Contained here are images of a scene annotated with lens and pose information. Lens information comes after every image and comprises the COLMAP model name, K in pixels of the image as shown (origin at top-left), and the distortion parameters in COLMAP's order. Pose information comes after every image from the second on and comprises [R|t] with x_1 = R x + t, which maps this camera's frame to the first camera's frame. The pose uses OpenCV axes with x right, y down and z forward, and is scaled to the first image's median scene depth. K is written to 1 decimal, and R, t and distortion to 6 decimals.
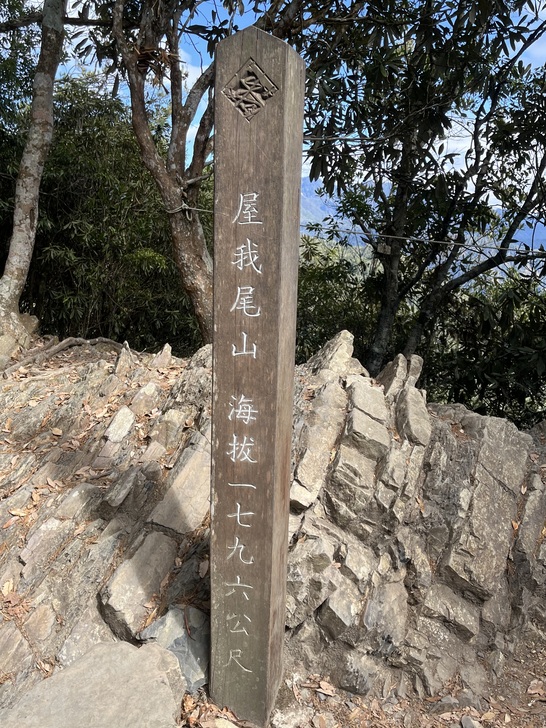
lens RADIAL K [[667.5, 0, 283.2], [0, 667.5, 365.0], [0, 0, 1]] dist [0.039278, 0.000000]
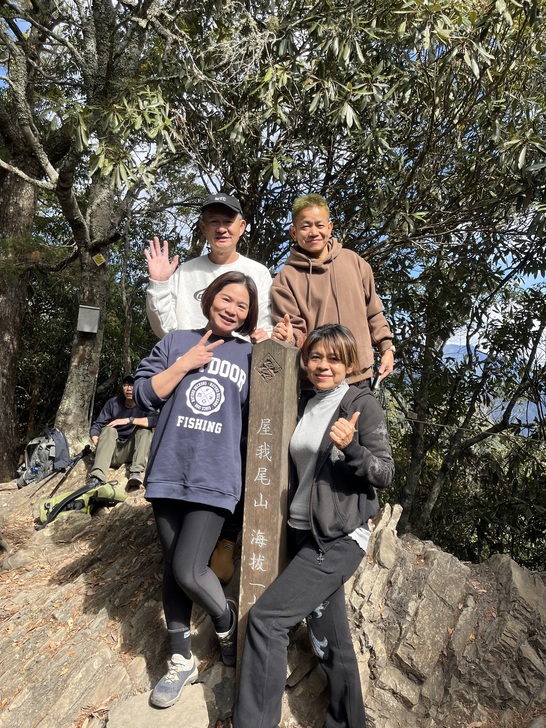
lens RADIAL K [[537.7, 0, 276.0], [0, 537.7, 369.2], [0, 0, 1]] dist [0.065465, -0.053368]
pose [[0.987590, 0.019080, -0.155890, 0.153814], [-0.052756, 0.975220, -0.214855, -0.047058], [0.147927, 0.220412, 0.964124, -0.365624]]
